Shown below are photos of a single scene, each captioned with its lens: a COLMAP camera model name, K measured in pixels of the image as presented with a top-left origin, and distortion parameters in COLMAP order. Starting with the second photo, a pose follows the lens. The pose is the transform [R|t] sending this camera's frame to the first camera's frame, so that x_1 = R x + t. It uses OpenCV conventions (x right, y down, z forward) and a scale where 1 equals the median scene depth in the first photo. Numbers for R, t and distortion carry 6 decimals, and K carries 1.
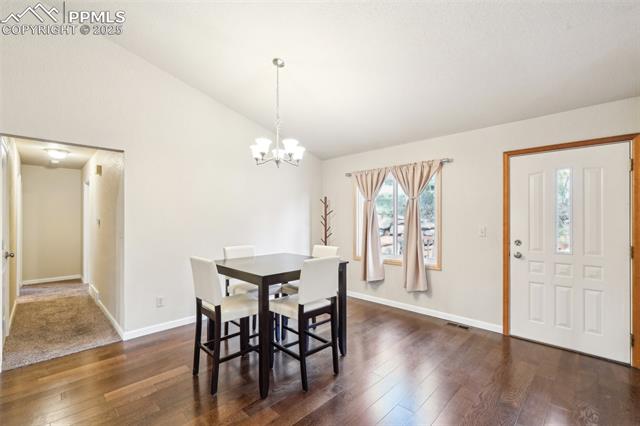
lens RADIAL K [[280.0, 0, 320.5], [0, 280.0, 218.4], [0, 0, 1]] dist [-0.001076, -0.000040]
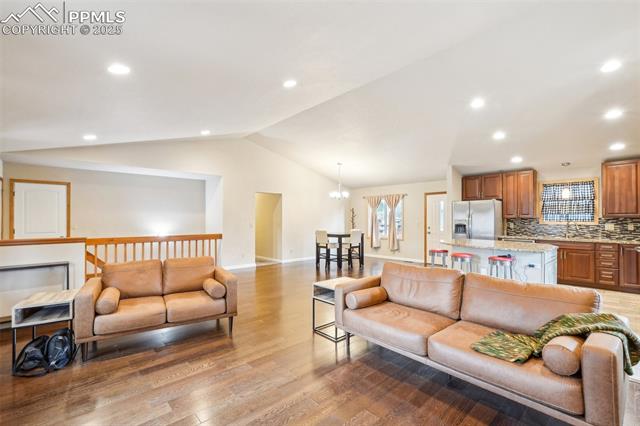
lens RADIAL K [[283.8, 0, 318.3], [0, 283.8, 215.6], [0, 0, 1]] dist [-0.000650, -0.000280]
pose [[0.998459, 0.000522, -0.055494, -0.160738], [-0.001180, 0.999929, -0.011826, 0.003713], [0.055483, 0.011873, 0.998389, -1.470237]]
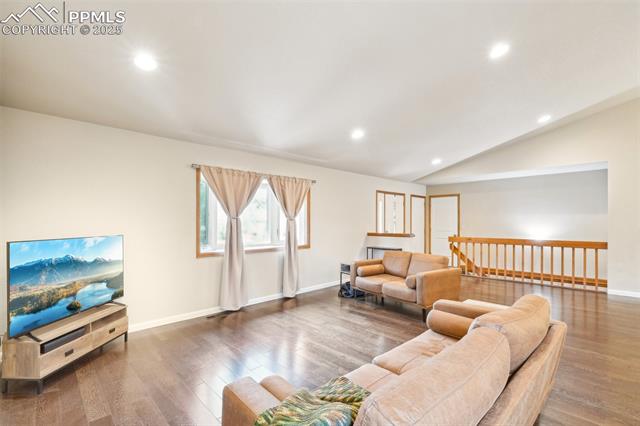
lens RADIAL K [[285.2, 0, 312.5], [0, 285.2, 220.5], [0, 0, 1]] dist [-0.001261, -0.000080]
pose [[-0.029533, -0.001796, -0.999562, 0.527612], [0.002666, 0.999995, -0.001875, -0.001268], [0.999560, -0.002721, -0.029528, -0.956633]]
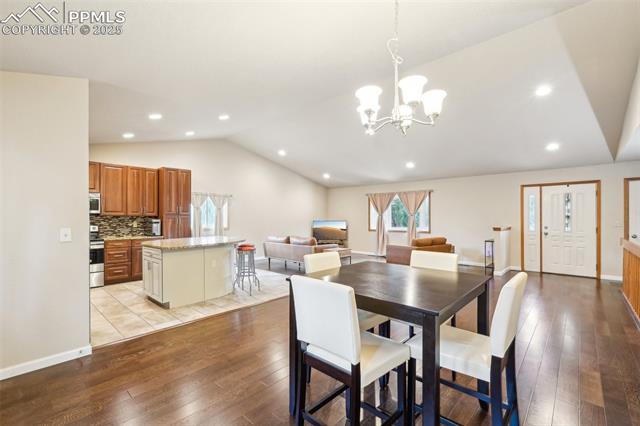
lens RADIAL K [[283.8, 0, 318.3], [0, 283.8, 215.6], [0, 0, 1]] dist [-0.000650, -0.000280]
pose [[-0.999444, 0.002005, -0.033295, 0.026651], [0.002159, 0.999987, -0.004578, 0.002951], [0.033285, -0.004647, -0.999435, 1.255239]]
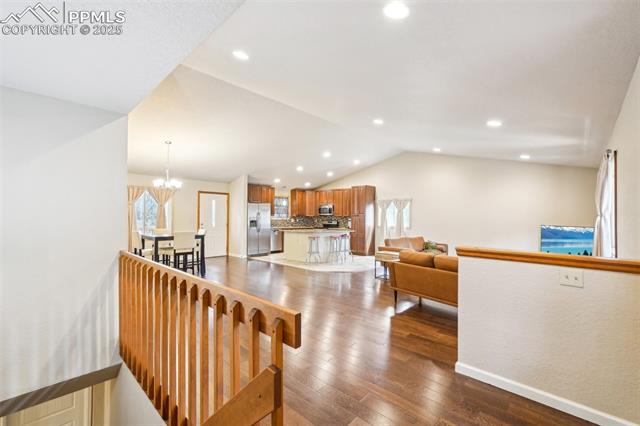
lens RADIAL K [[283.8, 0, 318.3], [0, 283.8, 215.6], [0, 0, 1]] dist [-0.000650, -0.000280]
pose [[-0.023377, 0.004073, 0.999718, -1.833466], [-0.010407, 0.999937, -0.004318, 0.000731], [-0.999673, -0.010505, -0.023333, -0.081744]]
